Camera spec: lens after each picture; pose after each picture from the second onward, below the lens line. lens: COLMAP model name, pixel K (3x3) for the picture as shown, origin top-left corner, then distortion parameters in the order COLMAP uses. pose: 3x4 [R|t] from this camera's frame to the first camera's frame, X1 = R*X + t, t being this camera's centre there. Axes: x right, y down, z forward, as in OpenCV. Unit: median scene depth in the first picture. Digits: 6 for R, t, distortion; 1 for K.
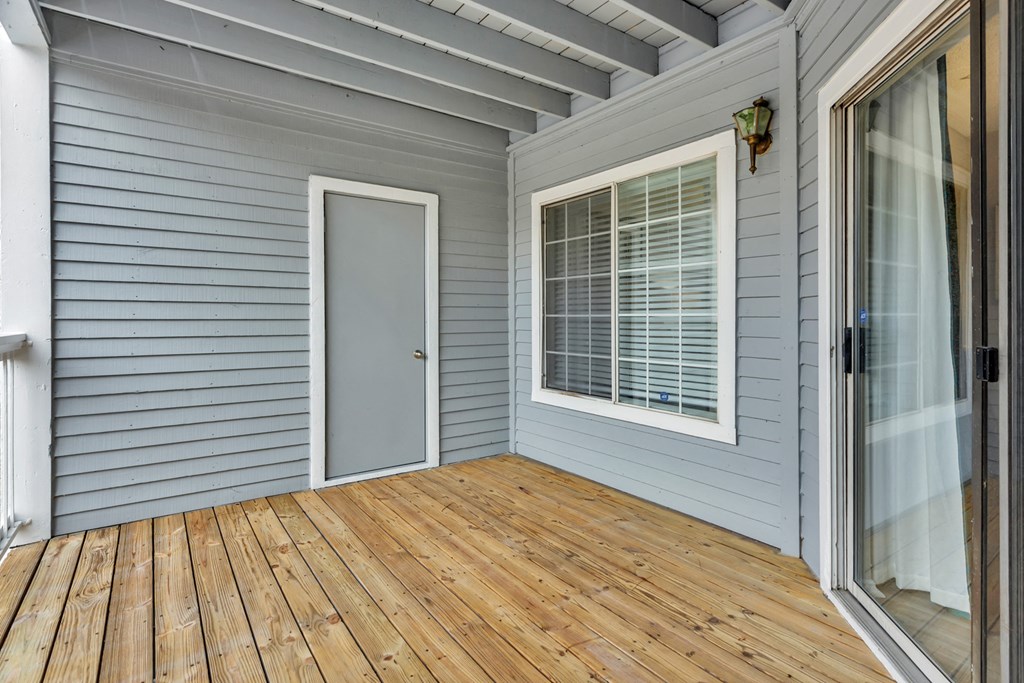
lens RADIAL K [[504.8, 0, 519.8], [0, 504.8, 313.9], [0, 0, 1]] dist [-0.001064, -0.000170]
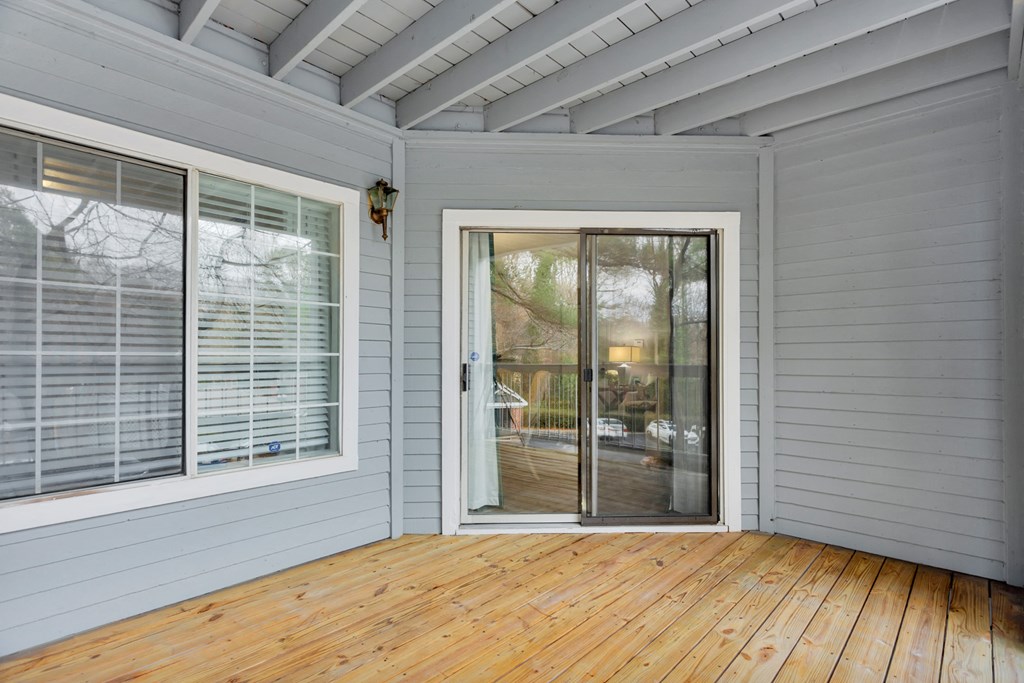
lens RADIAL K [[504.8, 0, 513.0], [0, 504.8, 352.2], [0, 0, 1]] dist [-0.001064, -0.000170]
pose [[-0.194417, 0.013196, 0.980830, -0.734838], [-0.007578, 0.999859, -0.014954, 0.010099], [-0.980890, -0.010340, -0.194289, 0.857672]]
